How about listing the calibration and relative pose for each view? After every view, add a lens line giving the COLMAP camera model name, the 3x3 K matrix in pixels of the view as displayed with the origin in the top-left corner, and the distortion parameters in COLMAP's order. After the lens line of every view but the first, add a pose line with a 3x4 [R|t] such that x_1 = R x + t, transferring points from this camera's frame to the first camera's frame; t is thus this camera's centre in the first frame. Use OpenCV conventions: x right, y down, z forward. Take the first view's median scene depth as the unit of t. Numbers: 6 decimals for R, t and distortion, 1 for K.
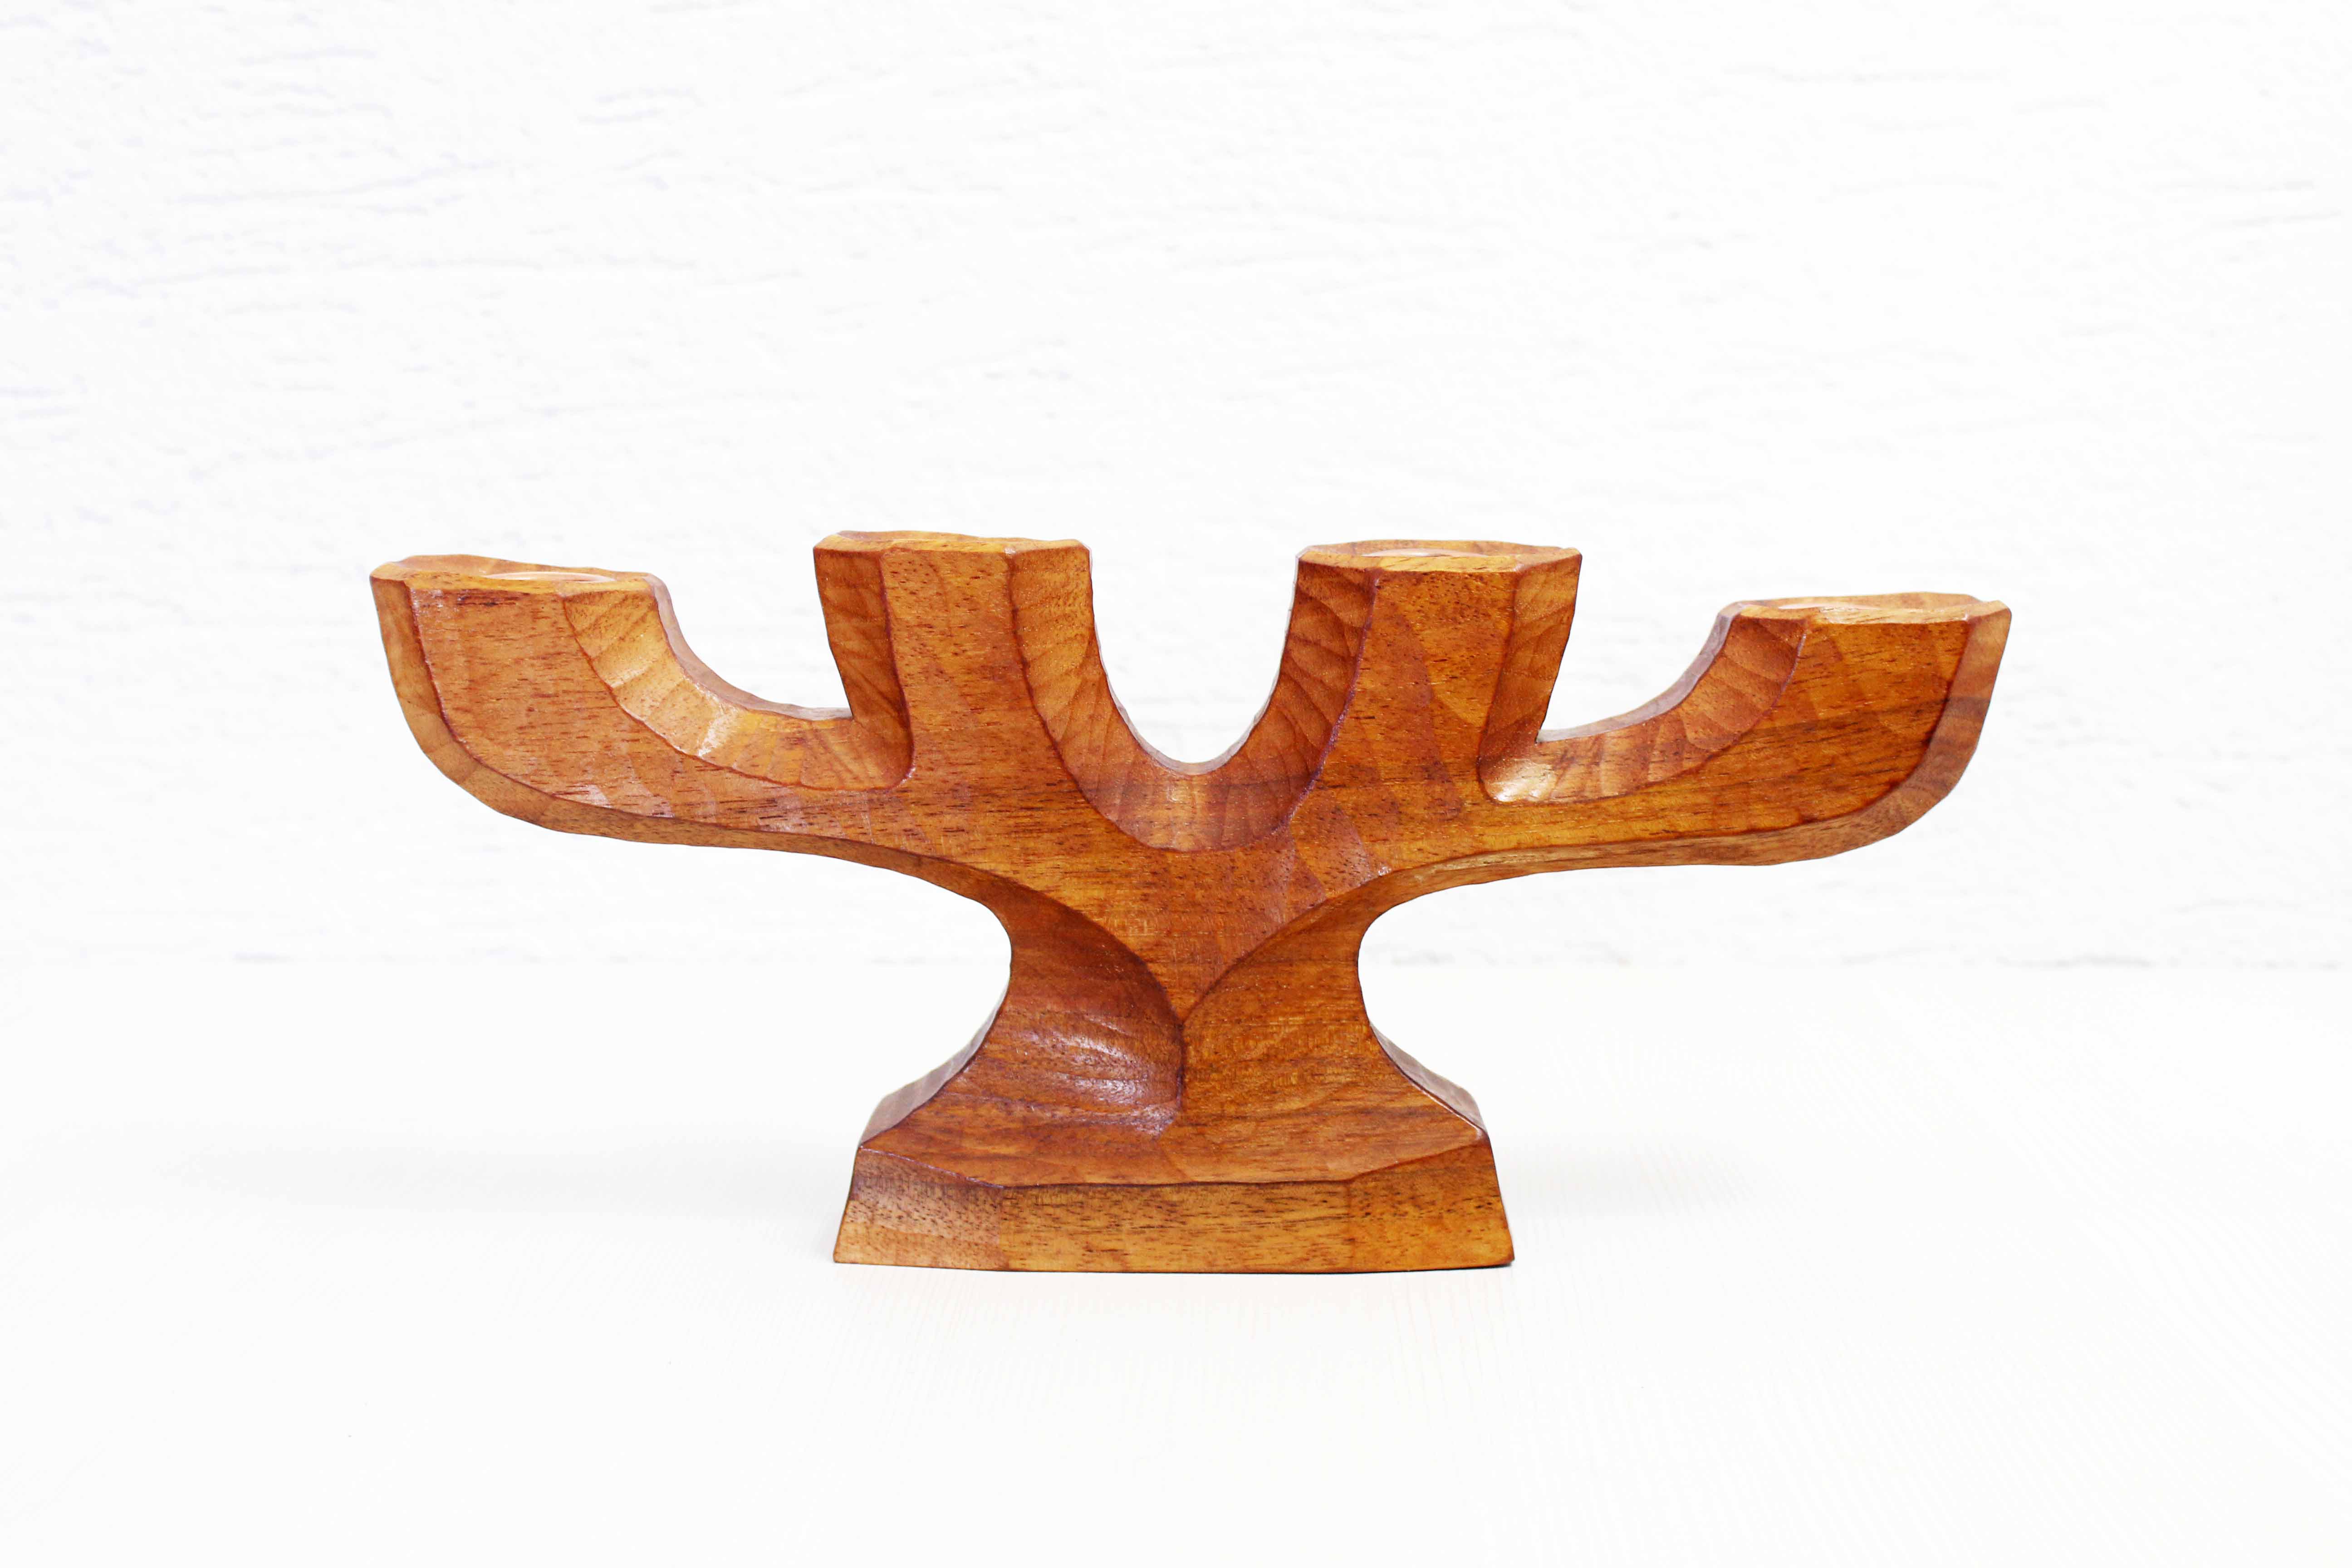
lens RADIAL K [[3465.8, 0, 1133.2], [0, 3465.8, 761.0], [0, 0, 1]] dist [-0.059499, 0.000000]
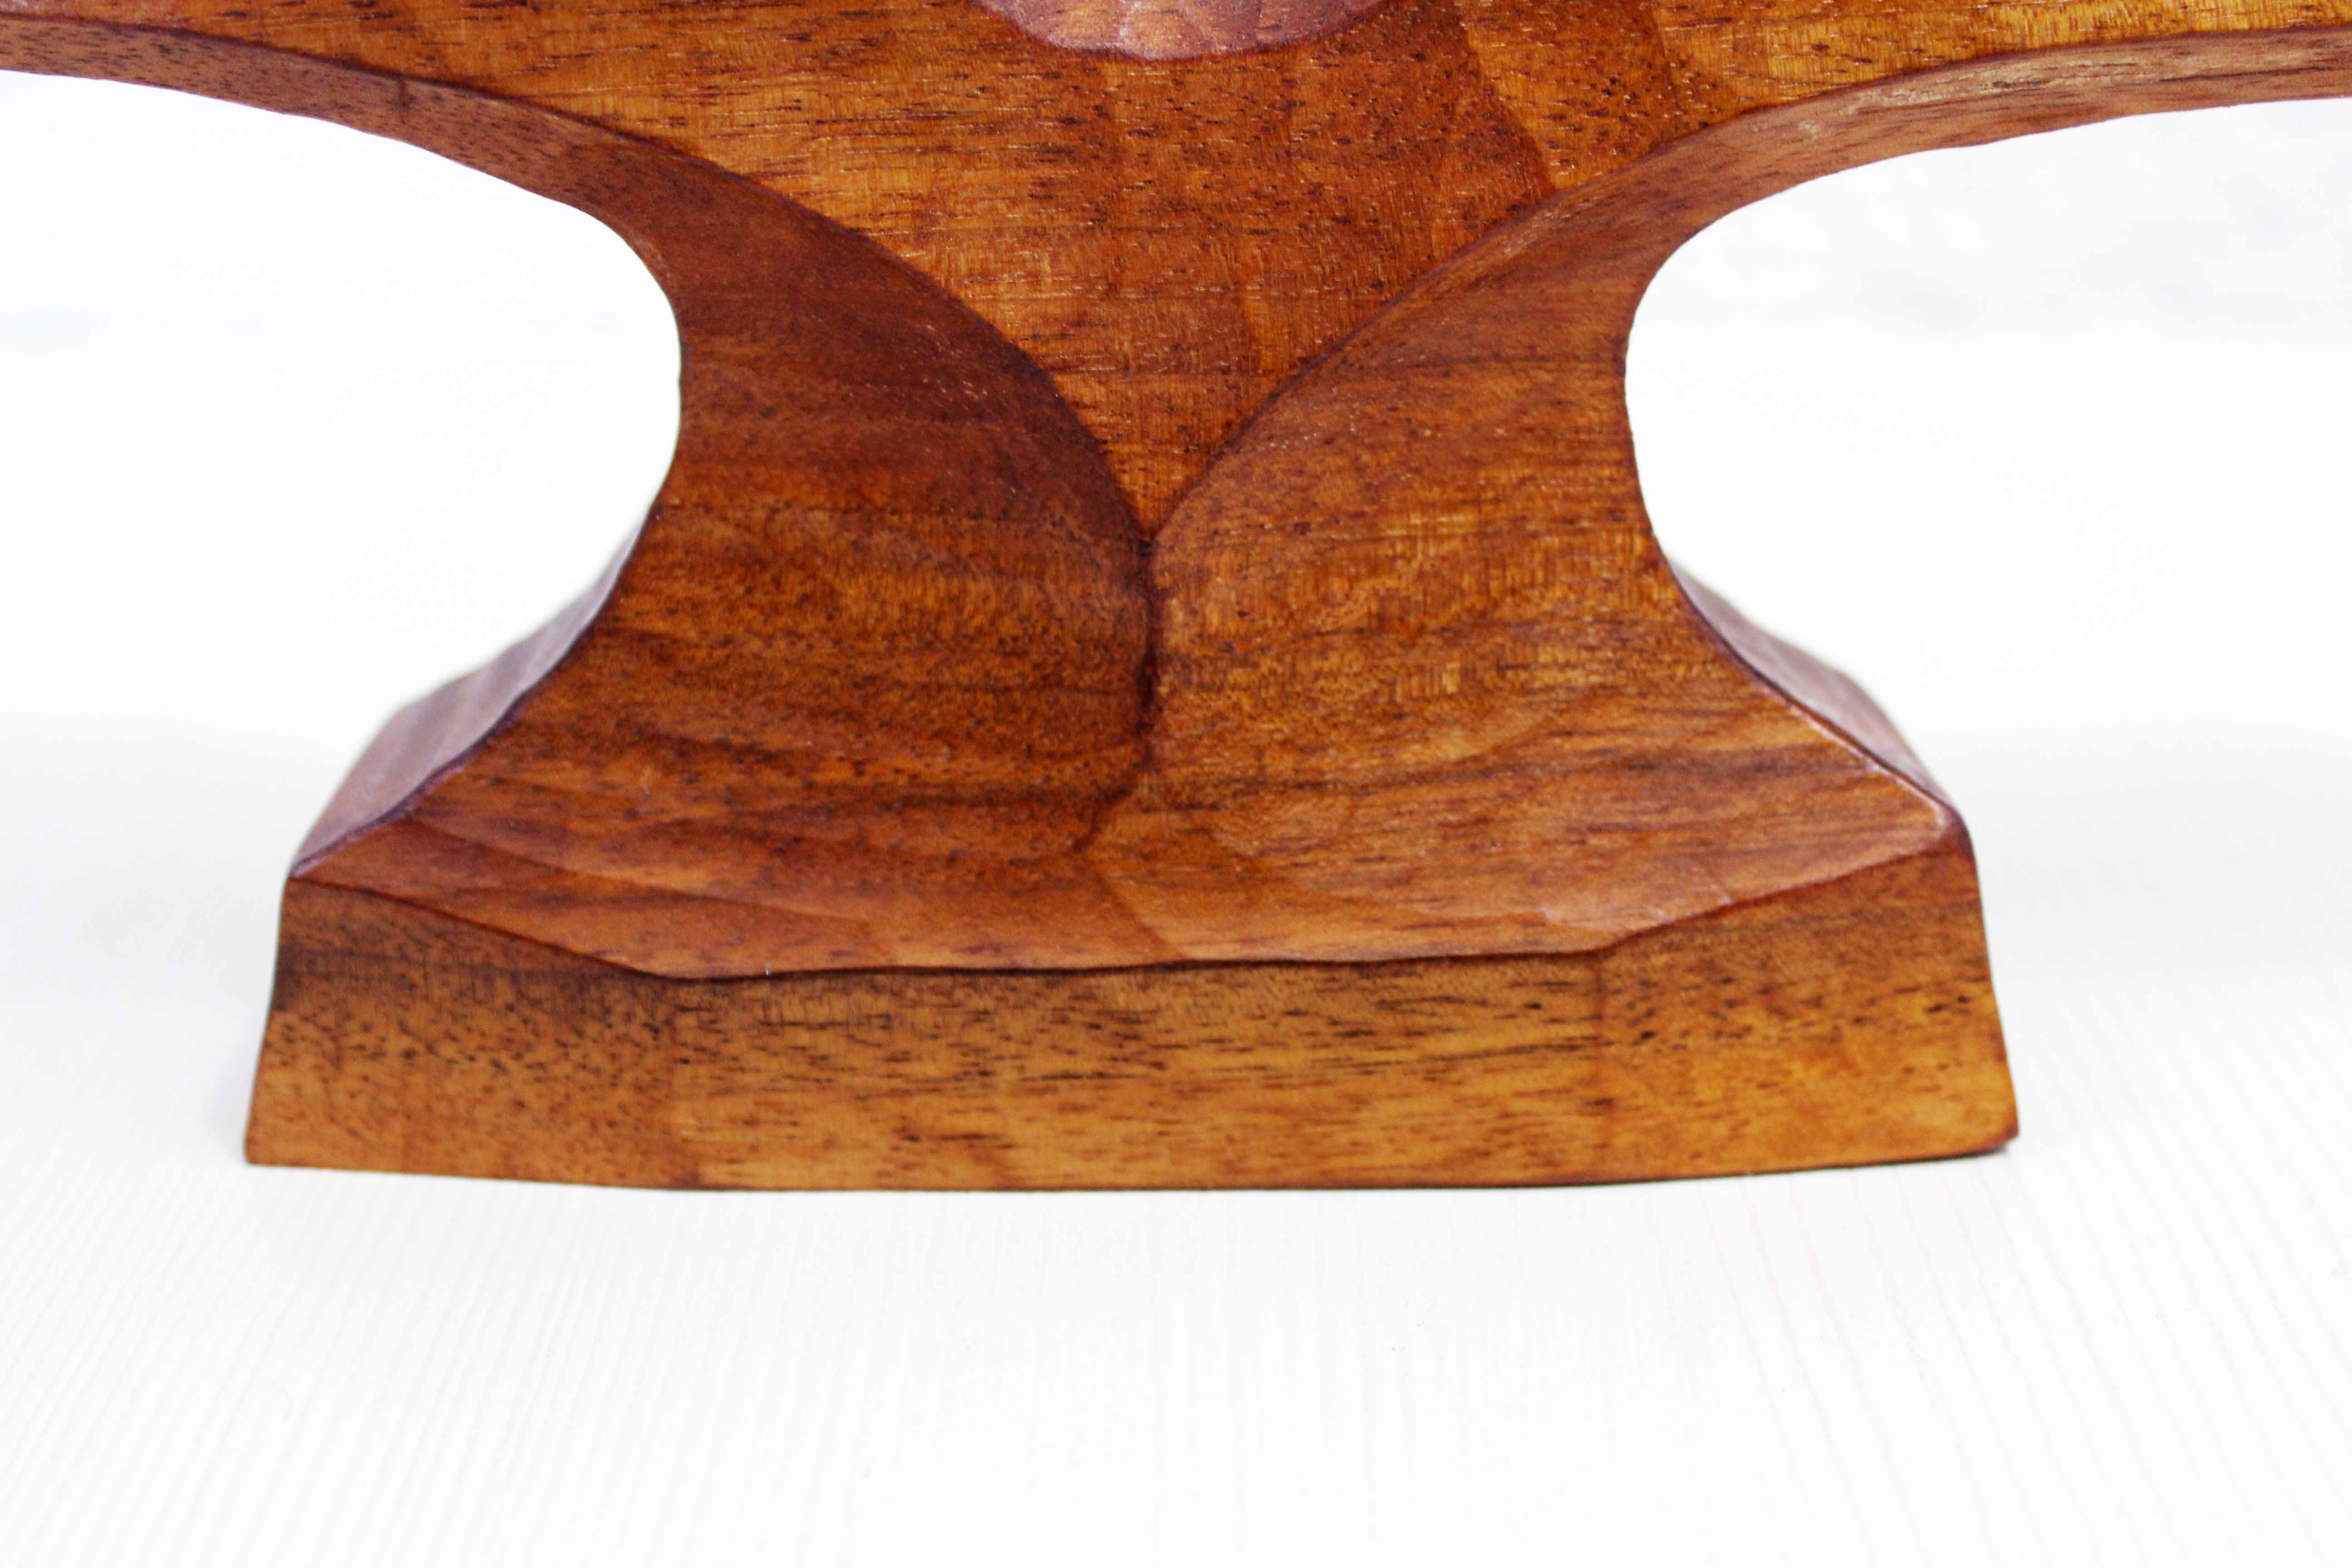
lens RADIAL K [[3472.8, 0, 1155.9], [0, 3472.8, 768.5], [0, 0, 1]] dist [-0.033197, 0.000000]
pose [[0.999199, -0.015884, 0.036718, 0.000848], [0.008351, 0.980394, 0.196870, 0.027403], [-0.039126, -0.196406, 0.979742, 0.636342]]
